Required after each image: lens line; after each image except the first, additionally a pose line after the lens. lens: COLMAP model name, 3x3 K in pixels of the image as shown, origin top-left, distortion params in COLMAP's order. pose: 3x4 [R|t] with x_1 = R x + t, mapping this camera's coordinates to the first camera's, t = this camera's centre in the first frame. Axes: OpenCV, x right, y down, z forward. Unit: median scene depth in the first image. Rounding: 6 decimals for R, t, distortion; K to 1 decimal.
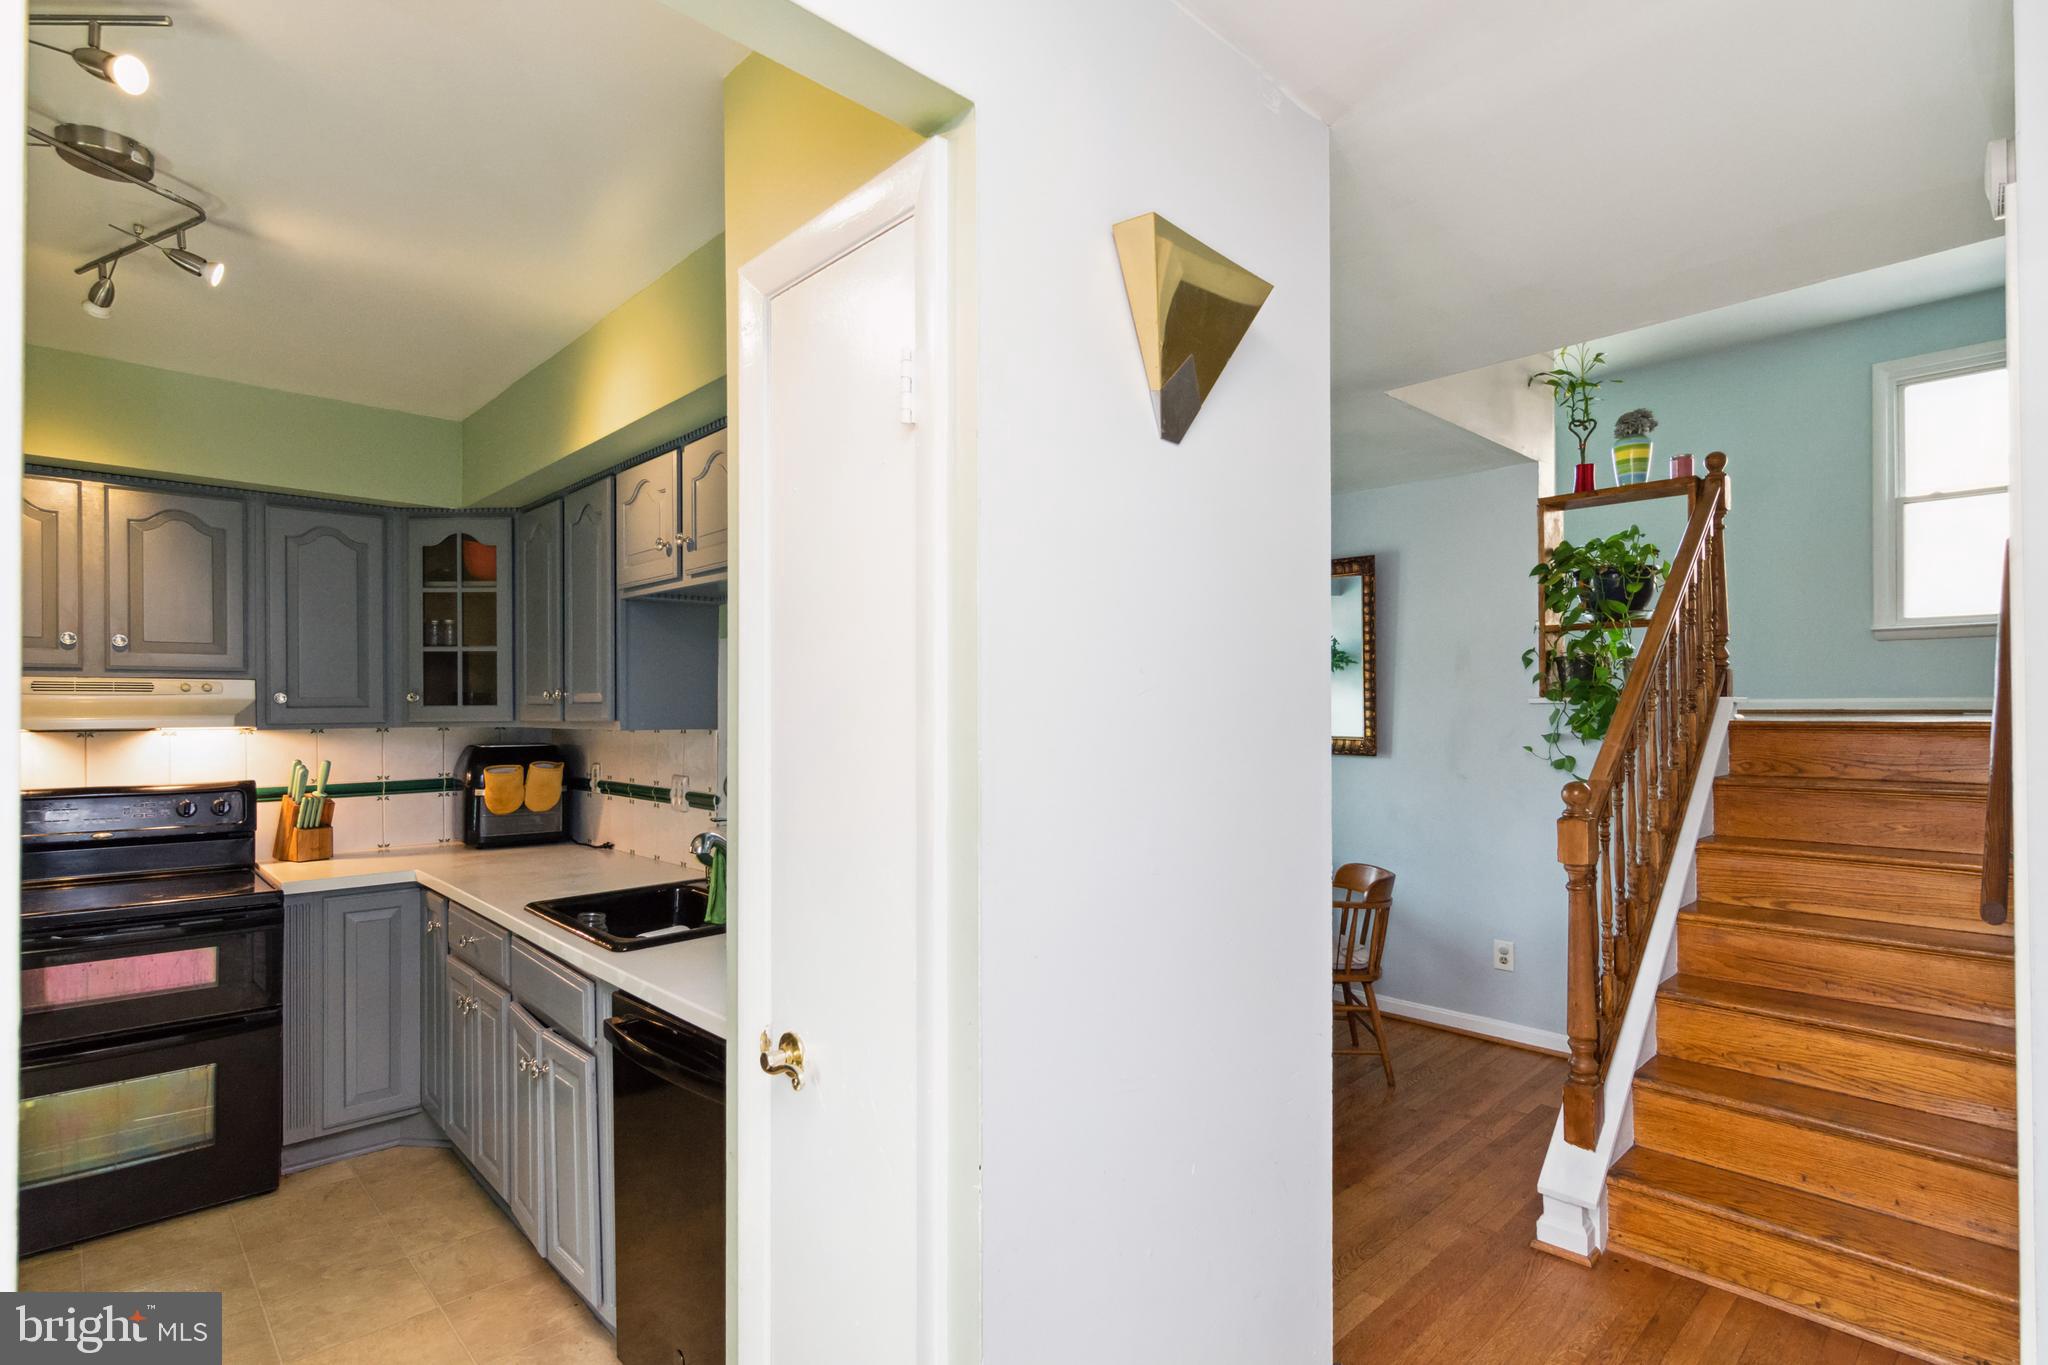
lens RADIAL K [[1002.3, 0, 1021.9], [0, 1002.3, 671.4], [0, 0, 1]] dist [0.000547, -0.000130]
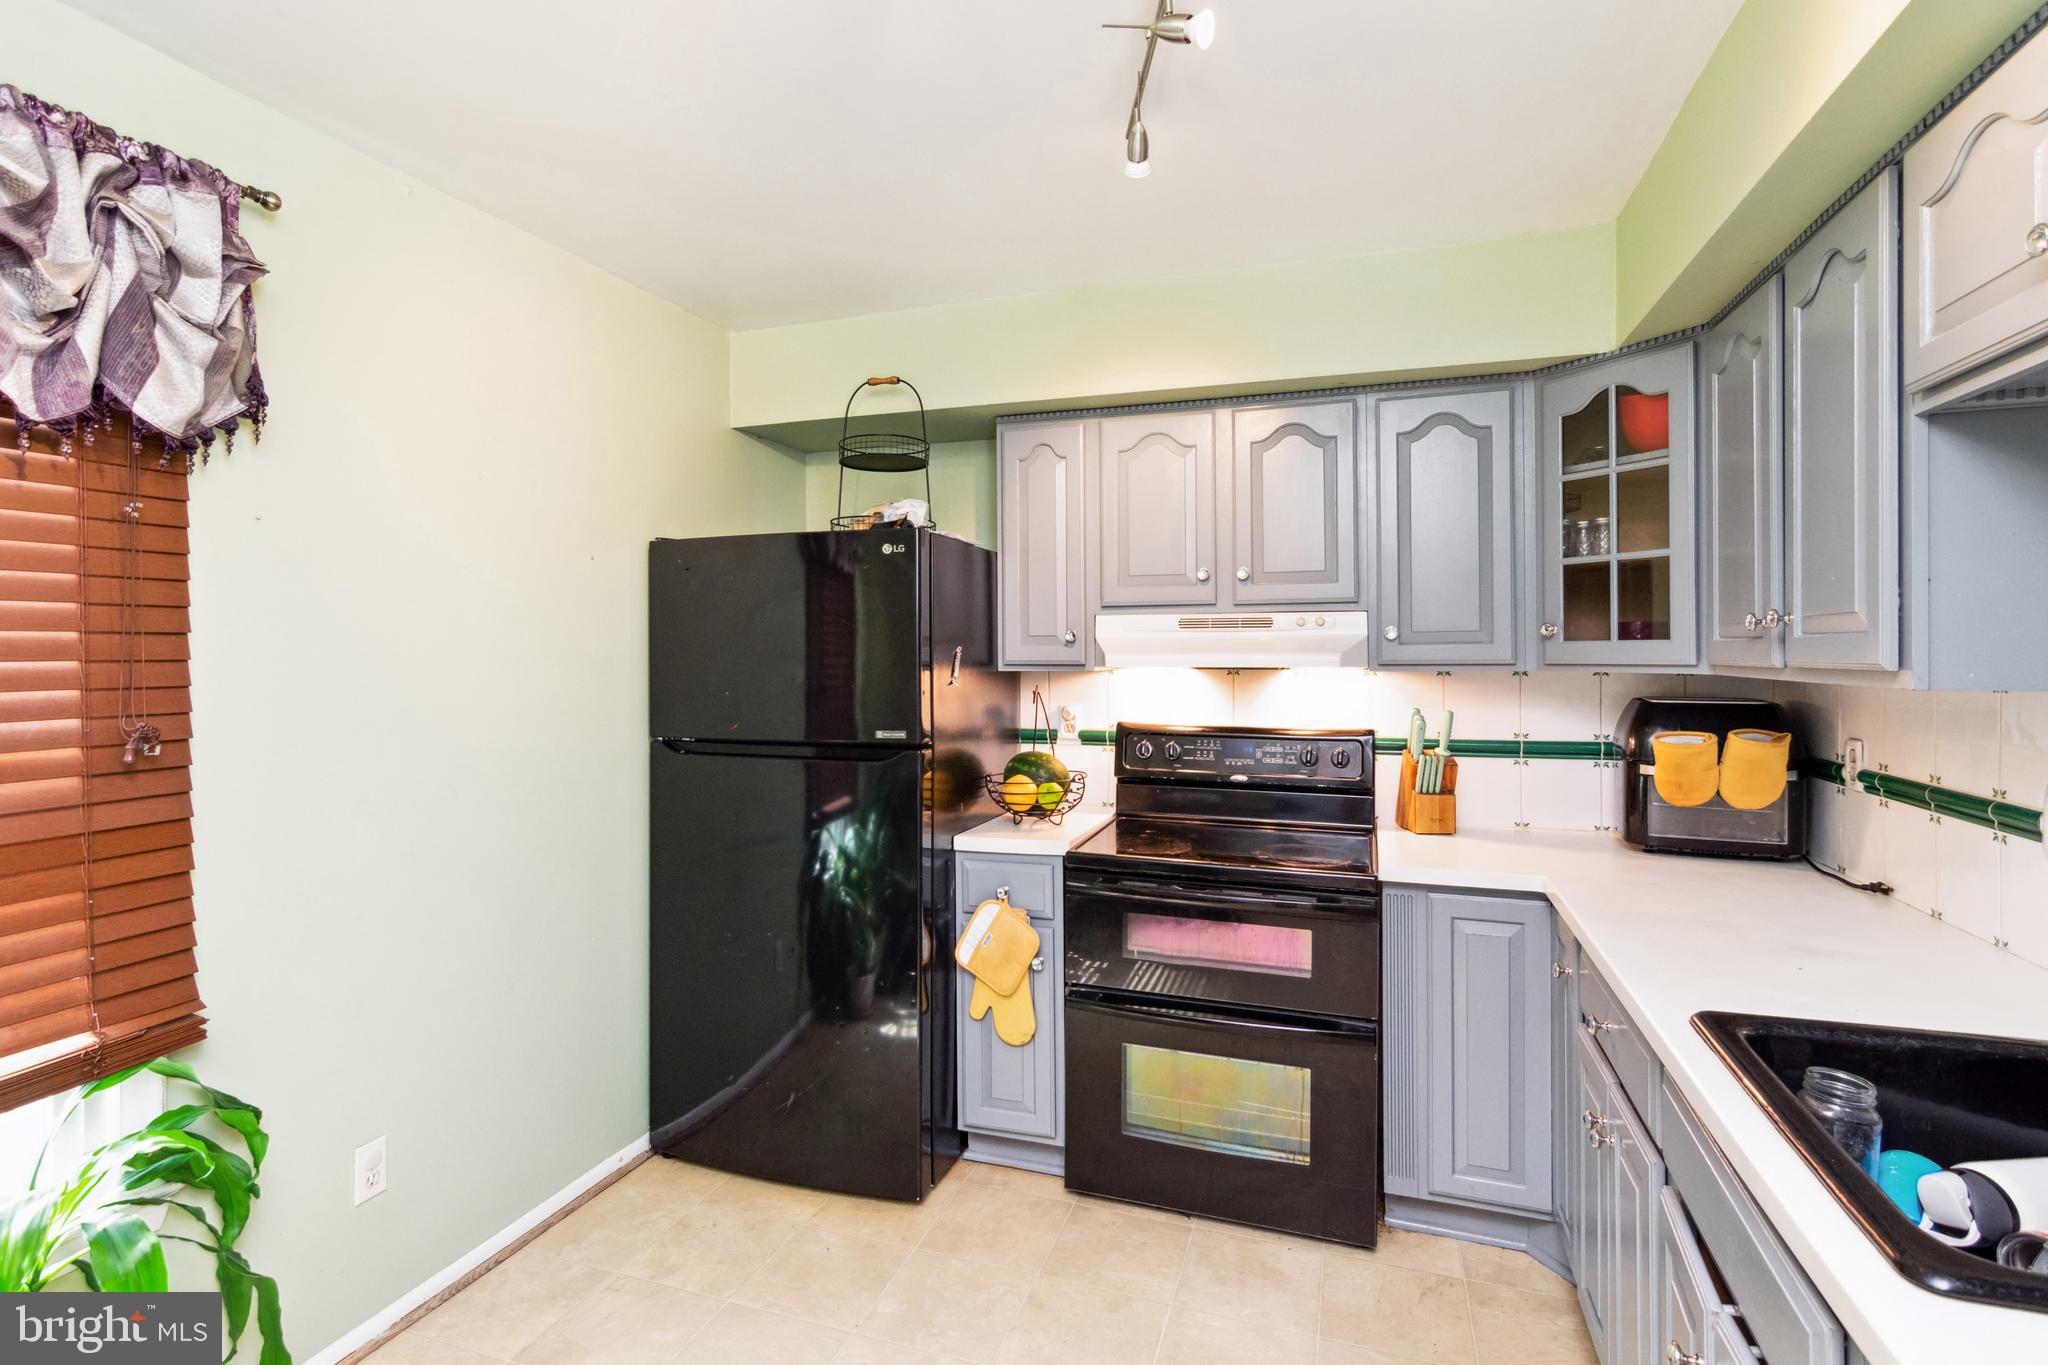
lens RADIAL K [[1002.3, 0, 1021.9], [0, 1002.3, 671.4], [0, 0, 1]] dist [0.000547, -0.000130]
pose [[0.458822, 0.020206, -0.888298, -0.153042], [0.035895, 0.998504, 0.041253, 0.013871], [0.887803, -0.050814, 0.457410, 0.359653]]
